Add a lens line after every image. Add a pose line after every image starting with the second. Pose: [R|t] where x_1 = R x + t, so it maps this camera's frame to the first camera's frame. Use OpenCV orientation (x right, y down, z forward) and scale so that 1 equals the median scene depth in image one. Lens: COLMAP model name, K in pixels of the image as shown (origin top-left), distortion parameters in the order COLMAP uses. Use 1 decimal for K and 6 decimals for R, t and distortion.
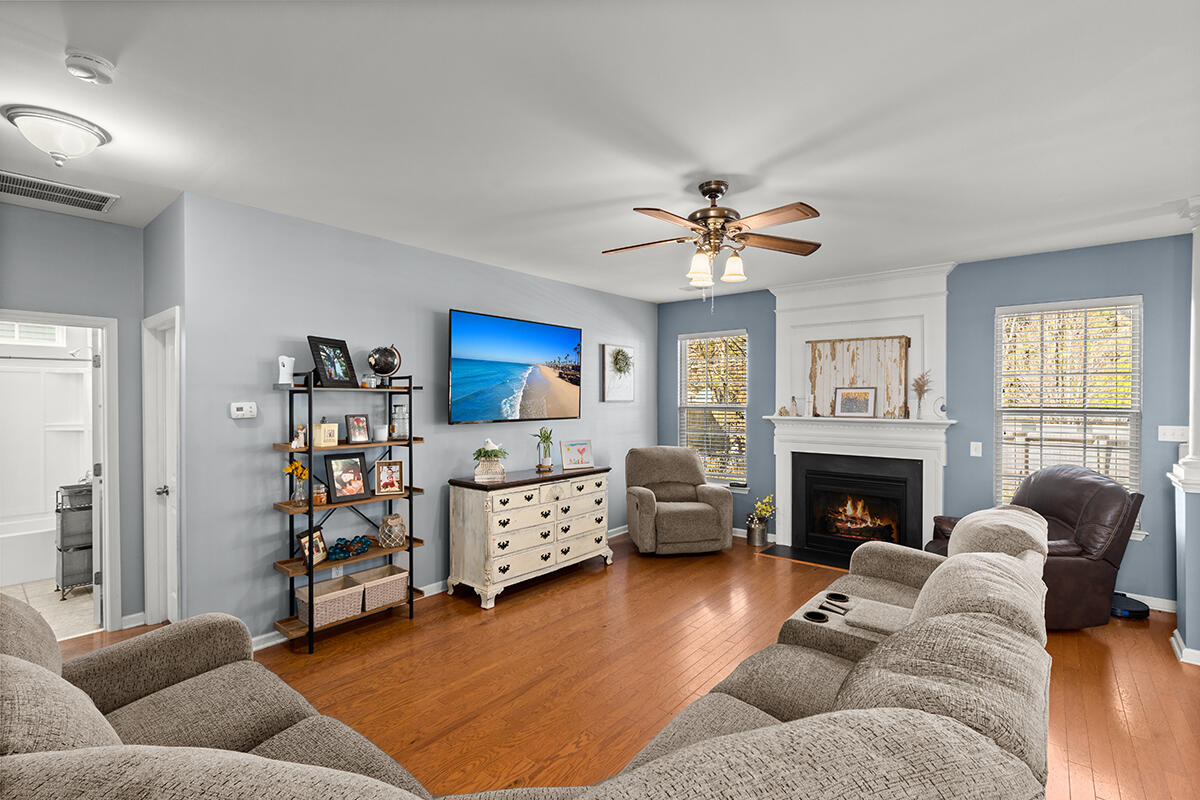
lens RADIAL K [[541.2, 0, 600.0], [0, 541.2, 400.0], [0, 0, 1]] dist [-0.000293, -0.000033]
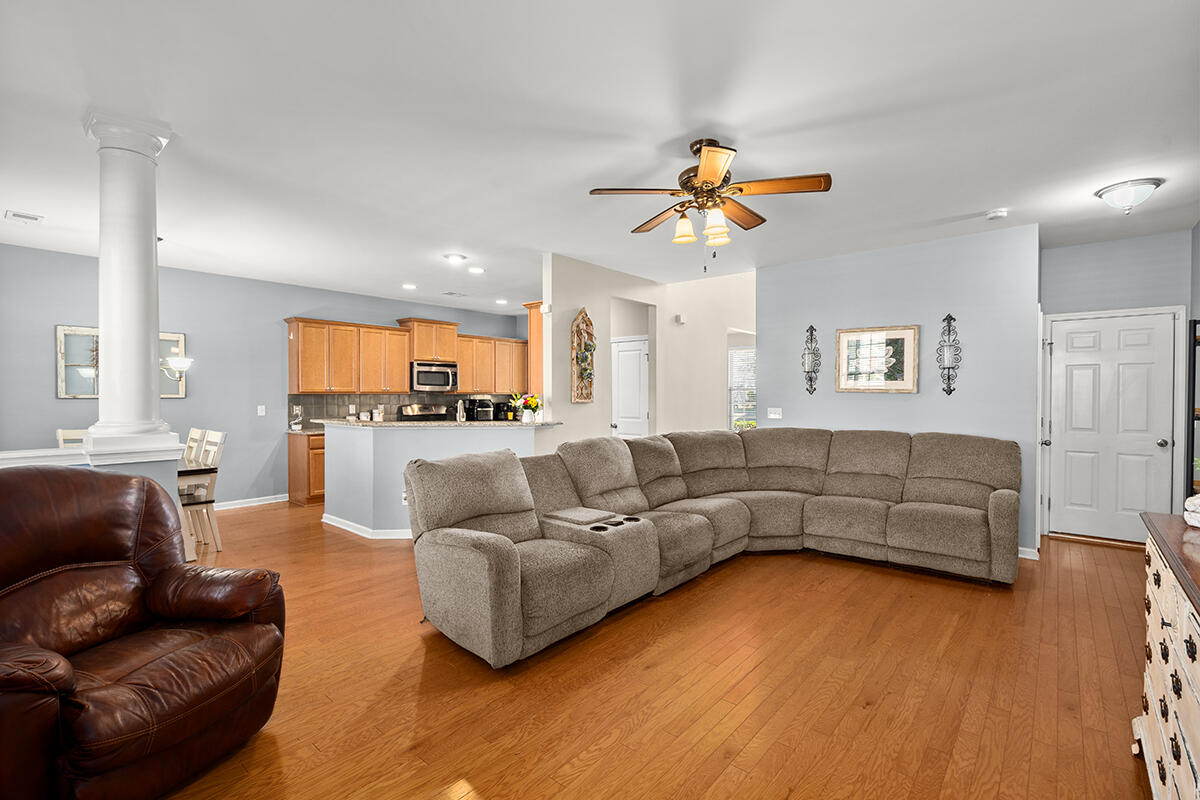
lens RADIAL K [[541.2, 0, 600.0], [0, 541.2, 400.0], [0, 0, 1]] dist [-0.000293, -0.000033]
pose [[-0.999863, -0.000423, 0.016526, 0.282693], [-0.000216, 0.999921, 0.012541, 0.047832], [-0.016530, 0.012536, -0.999785, 1.465697]]
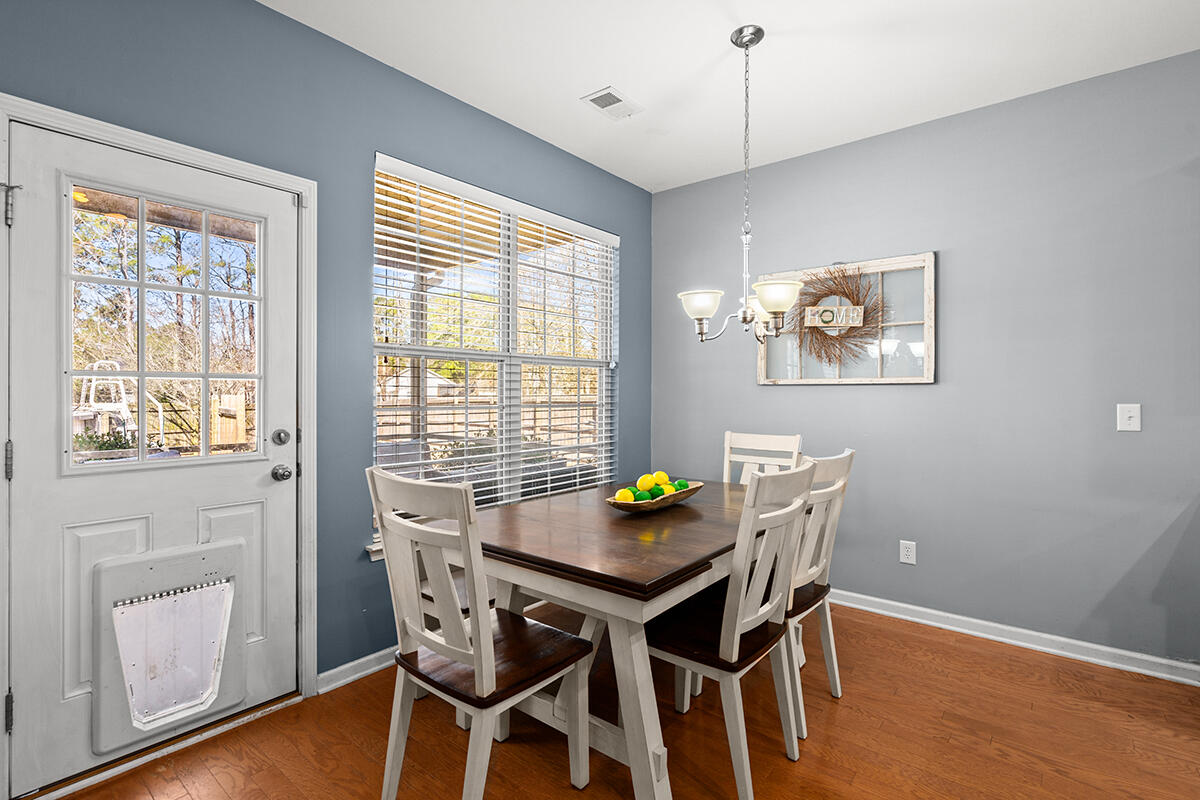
lens RADIAL K [[569.9, 0, 598.6], [0, 569.9, 393.7], [0, 0, 1]] dist [0.000949, 0.000247]
pose [[-0.011054, 0.000916, 0.999938, 0.686461], [-0.000878, 0.999999, -0.000925, 0.074706], [-0.999939, -0.000888, -0.011054, 0.474746]]
